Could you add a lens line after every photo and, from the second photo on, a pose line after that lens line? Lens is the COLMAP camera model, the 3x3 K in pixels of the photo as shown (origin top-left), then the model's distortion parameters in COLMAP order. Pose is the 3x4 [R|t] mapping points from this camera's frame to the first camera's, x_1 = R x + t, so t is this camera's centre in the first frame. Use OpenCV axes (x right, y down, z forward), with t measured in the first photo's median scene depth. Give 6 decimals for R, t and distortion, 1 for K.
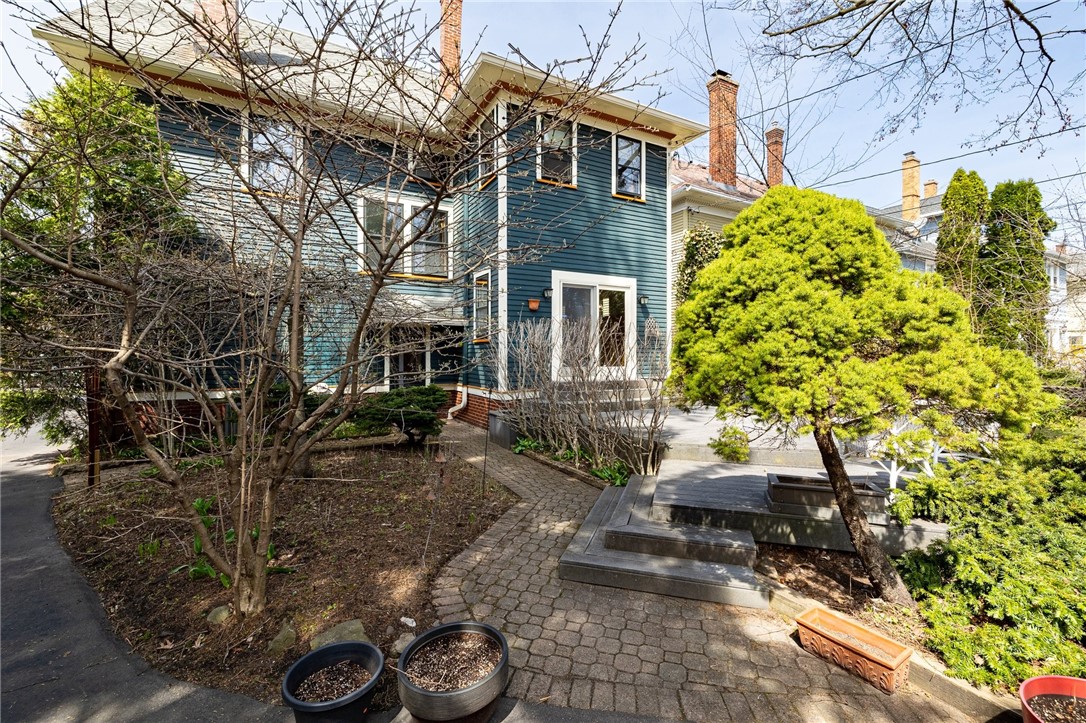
lens RADIAL K [[460.1, 0, 543.5], [0, 460.1, 352.4], [0, 0, 1]] dist [-0.002076, -0.000345]
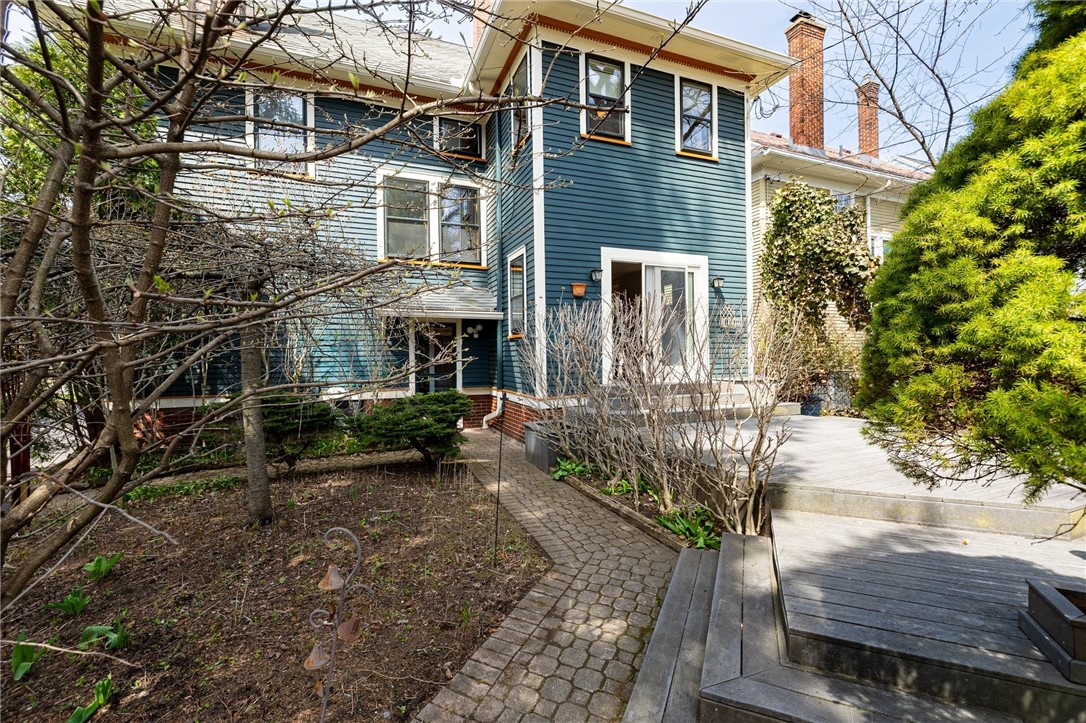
lens RADIAL K [[460.1, 0, 543.5], [0, 460.1, 352.4], [0, 0, 1]] dist [-0.002076, -0.000345]
pose [[0.992798, -0.011924, -0.119203, 0.012113], [0.012024, 0.999928, 0.000123, 0.004652], [0.119193, -0.001556, 0.992870, 0.191182]]
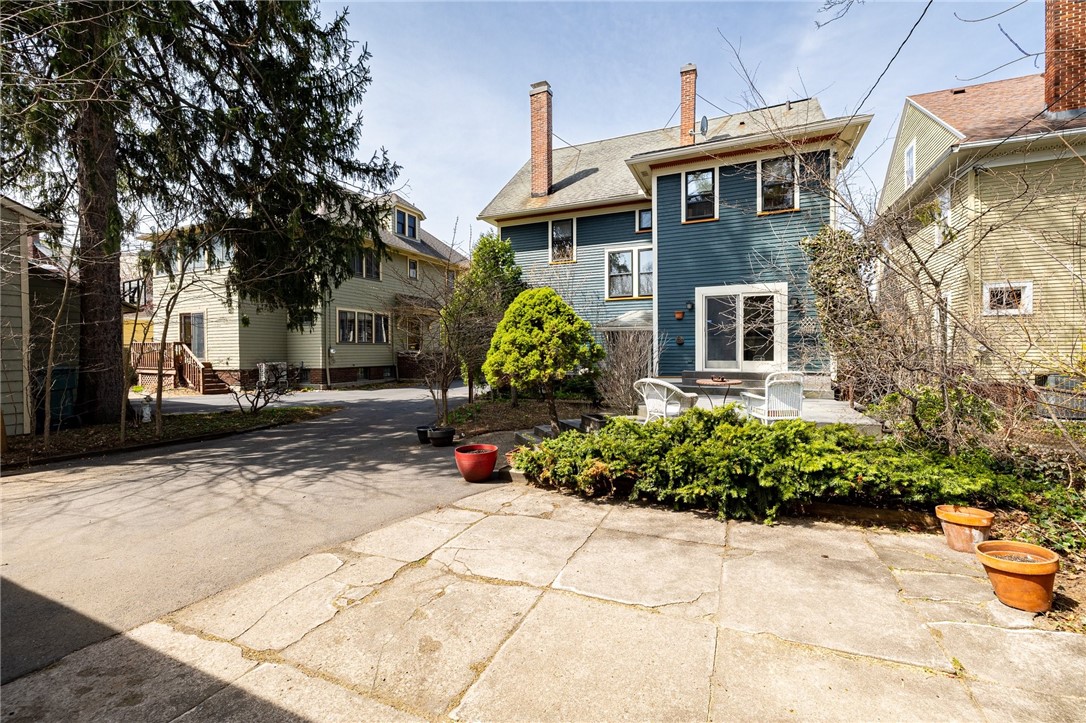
lens RADIAL K [[460.1, 0, 543.5], [0, 460.1, 352.4], [0, 0, 1]] dist [-0.002076, -0.000345]
pose [[0.612752, -0.000561, -0.790275, 0.813565], [0.008398, 0.999948, 0.005801, -0.003386], [0.790231, -0.010192, 0.612725, -0.163538]]
